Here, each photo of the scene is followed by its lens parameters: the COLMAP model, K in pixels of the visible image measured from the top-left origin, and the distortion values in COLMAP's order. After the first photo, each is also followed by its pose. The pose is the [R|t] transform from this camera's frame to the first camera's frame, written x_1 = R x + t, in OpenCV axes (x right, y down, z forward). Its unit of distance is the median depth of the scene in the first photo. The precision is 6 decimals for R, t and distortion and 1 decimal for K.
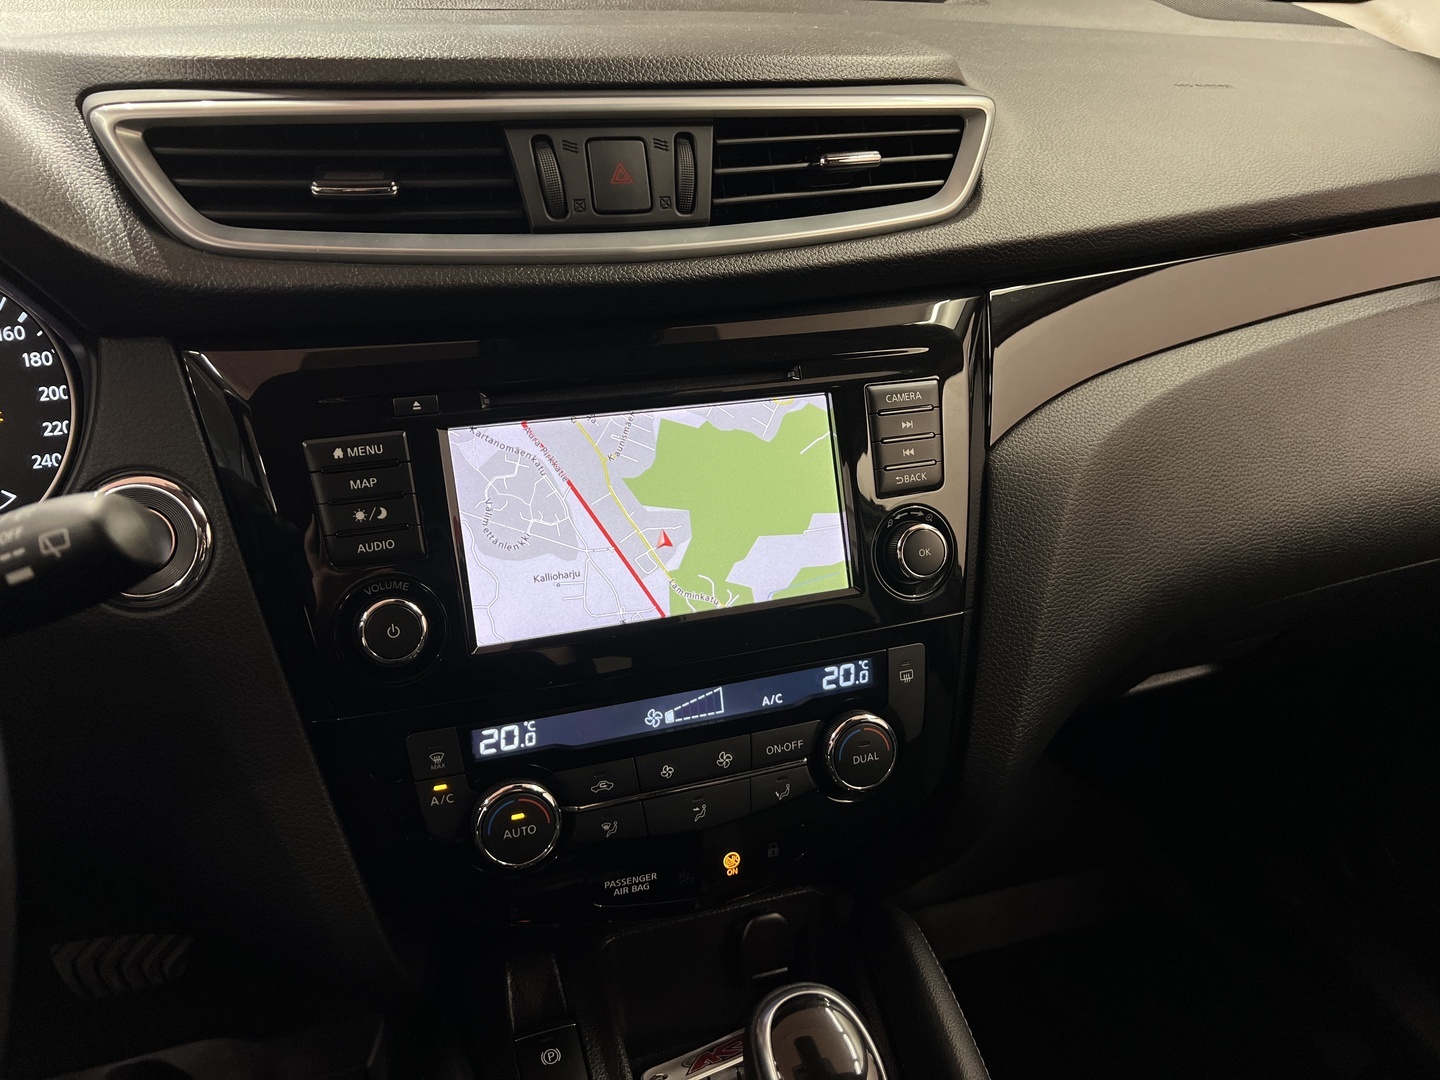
lens RADIAL K [[1073.0, 0, 719.5], [0, 1073.0, 535.9], [0, 0, 1]] dist [-0.007383, -0.009738]
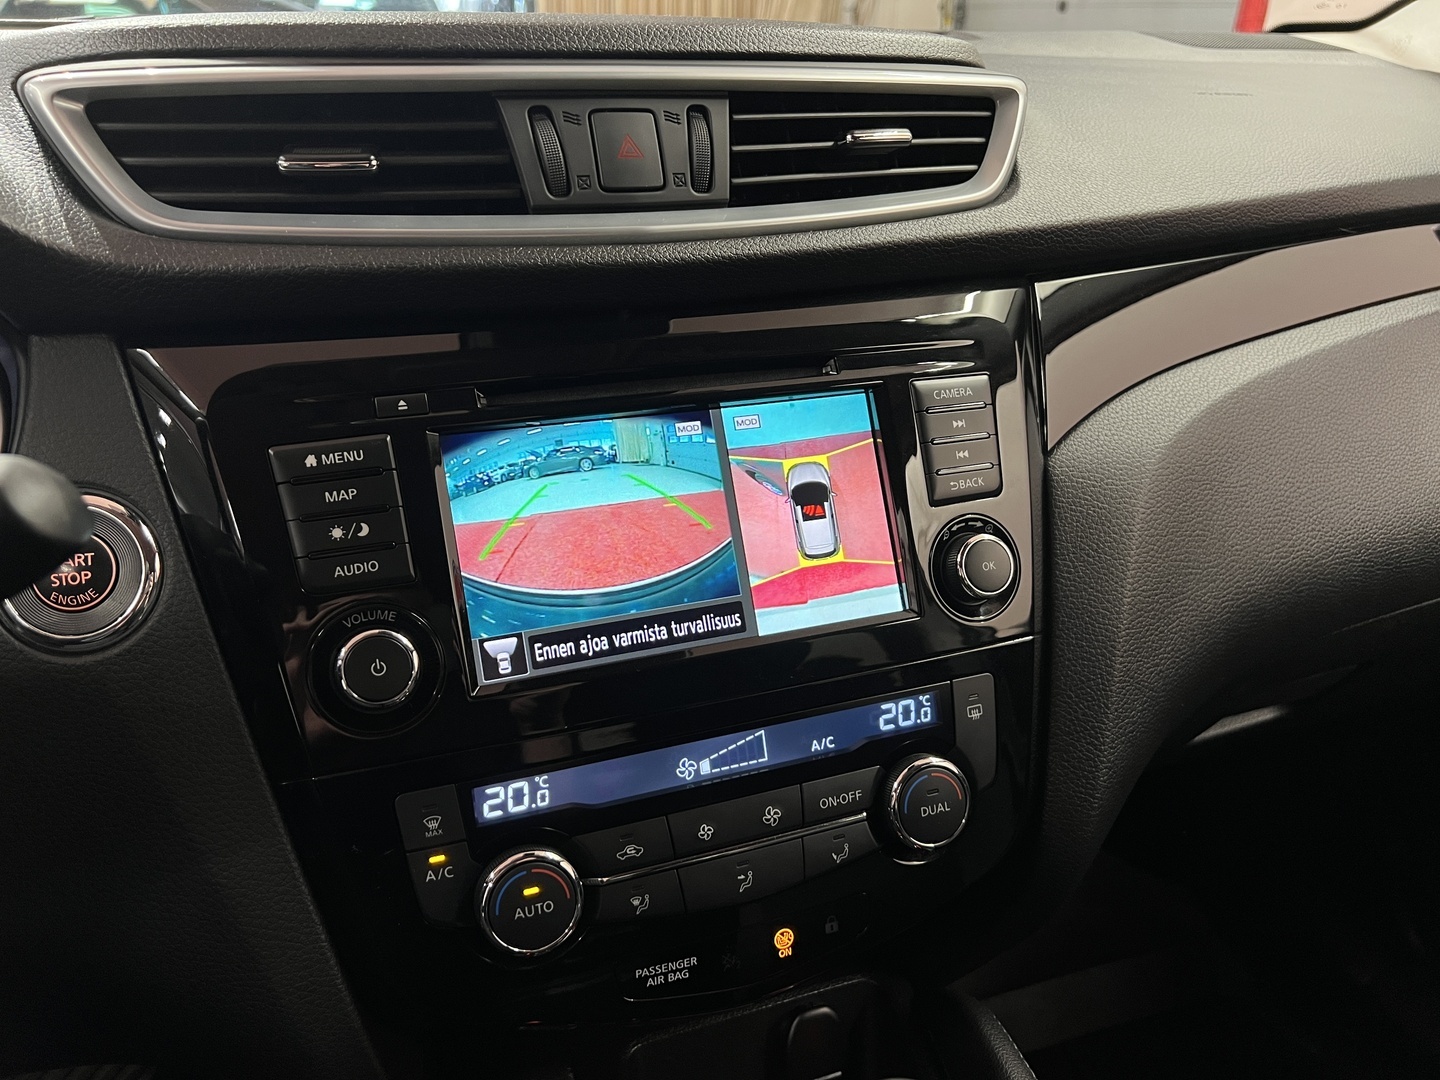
lens RADIAL K [[1073.0, 0, 717.7], [0, 1073.0, 542.1], [0, 0, 1]] dist [-0.007383, -0.009738]
pose [[0.999124, -0.038287, 0.016887, -0.044490], [0.039655, 0.995162, -0.089893, 0.068359], [-0.013363, 0.090484, 0.995808, 0.137979]]
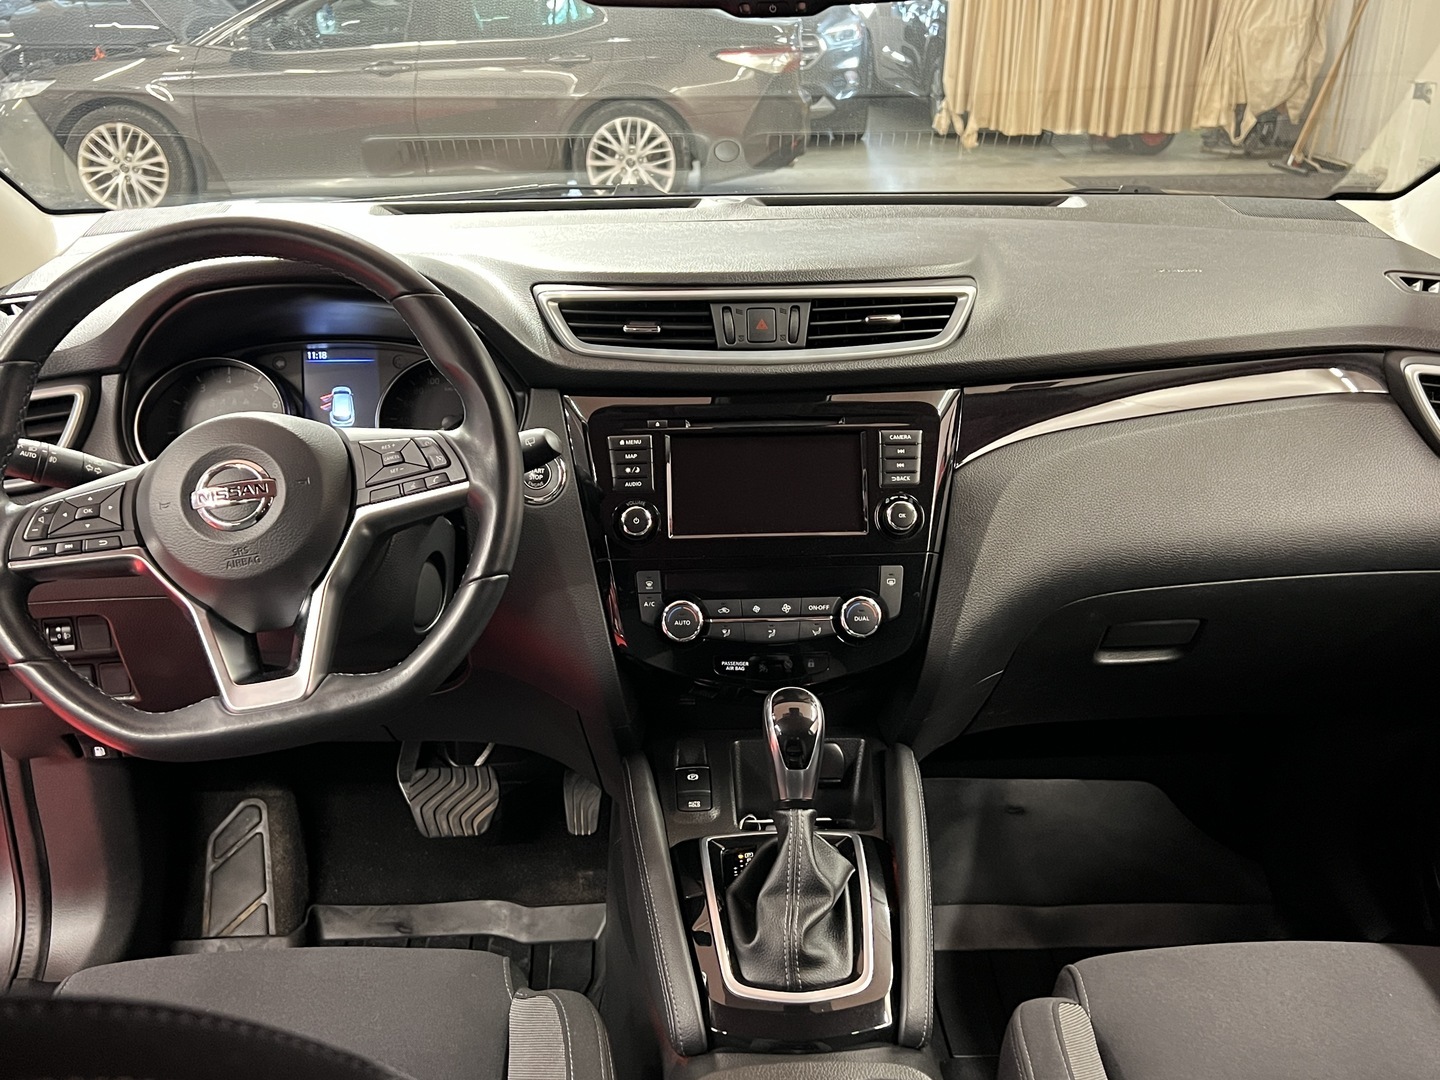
lens RADIAL K [[1425.4, 0, 722.6], [0, 1425.4, 542.3], [0, 0, 1]] dist [-0.016241, 0.000000]
pose [[0.958463, 0.064694, -0.277784, 0.624562], [-0.103244, 0.986584, -0.126464, 0.438598], [0.265876, 0.149890, 0.952283, -1.591823]]
